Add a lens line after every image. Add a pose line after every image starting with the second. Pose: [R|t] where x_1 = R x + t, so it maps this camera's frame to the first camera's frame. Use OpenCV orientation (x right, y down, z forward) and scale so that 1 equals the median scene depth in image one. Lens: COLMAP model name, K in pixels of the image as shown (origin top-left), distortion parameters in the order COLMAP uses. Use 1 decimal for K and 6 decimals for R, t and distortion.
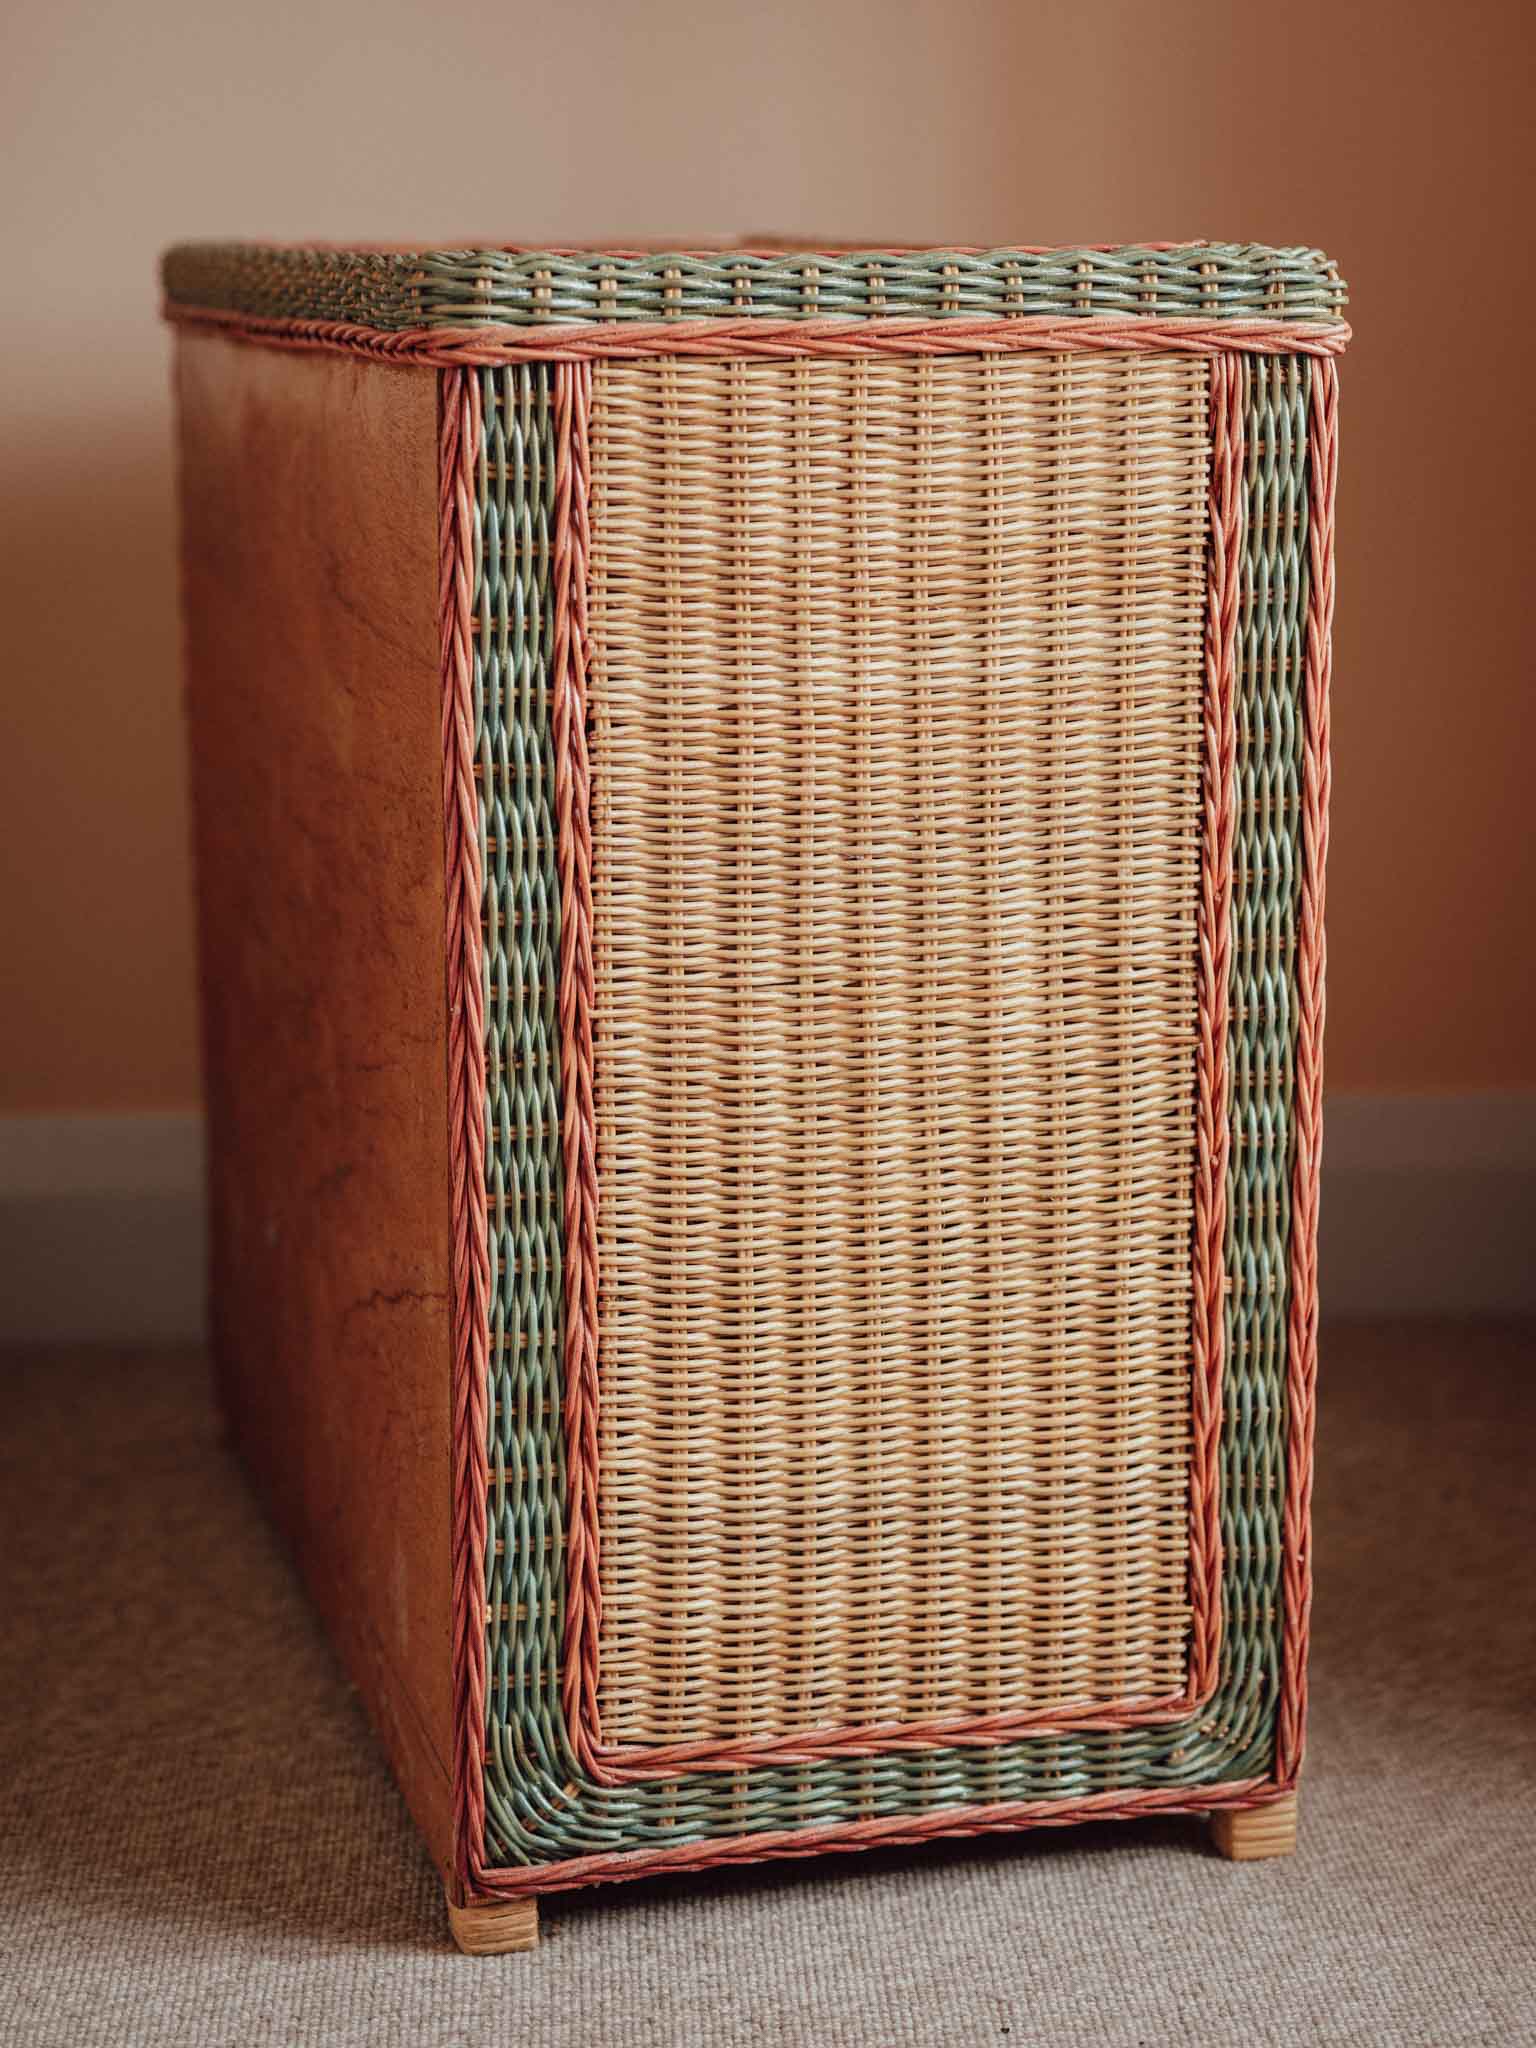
lens RADIAL K [[4259.3, 0, 768.9], [0, 4259.3, 1022.3], [0, 0, 1]] dist [0.061157, 0.000000]
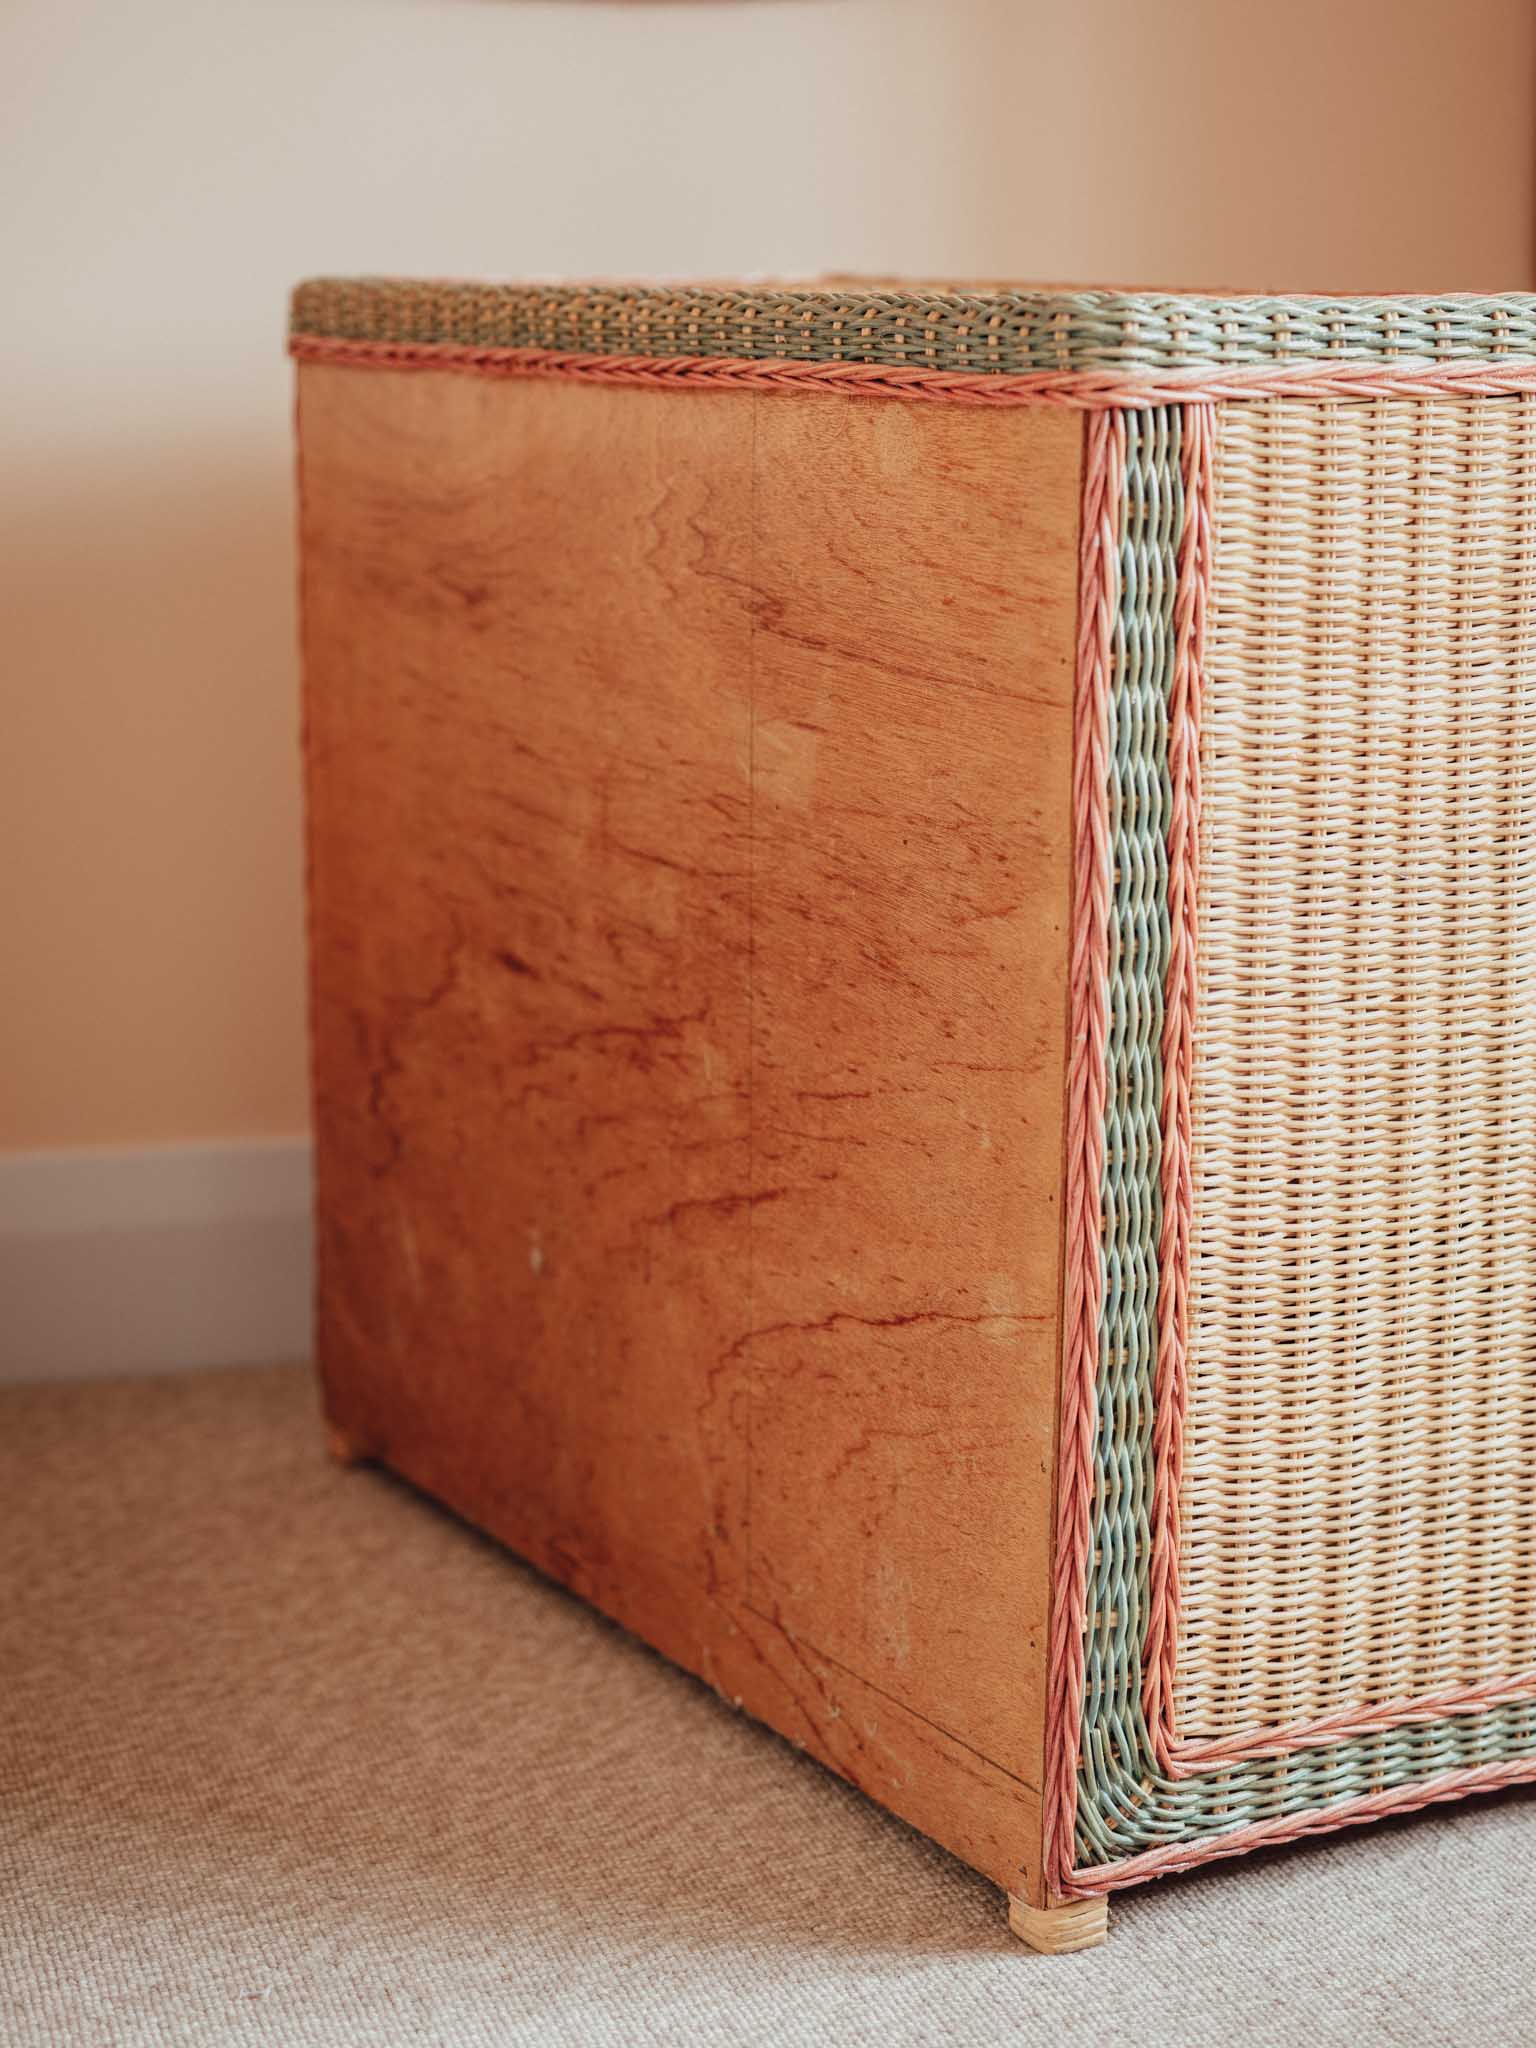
lens RADIAL K [[3985.6, 0, 775.9], [0, 3985.6, 1073.4], [0, 0, 1]] dist [0.032098, 0.000000]
pose [[0.969430, -0.039072, 0.242237, -0.367708], [0.034670, 0.999148, 0.022410, -0.018035], [-0.242906, -0.013327, 0.969958, 0.087551]]
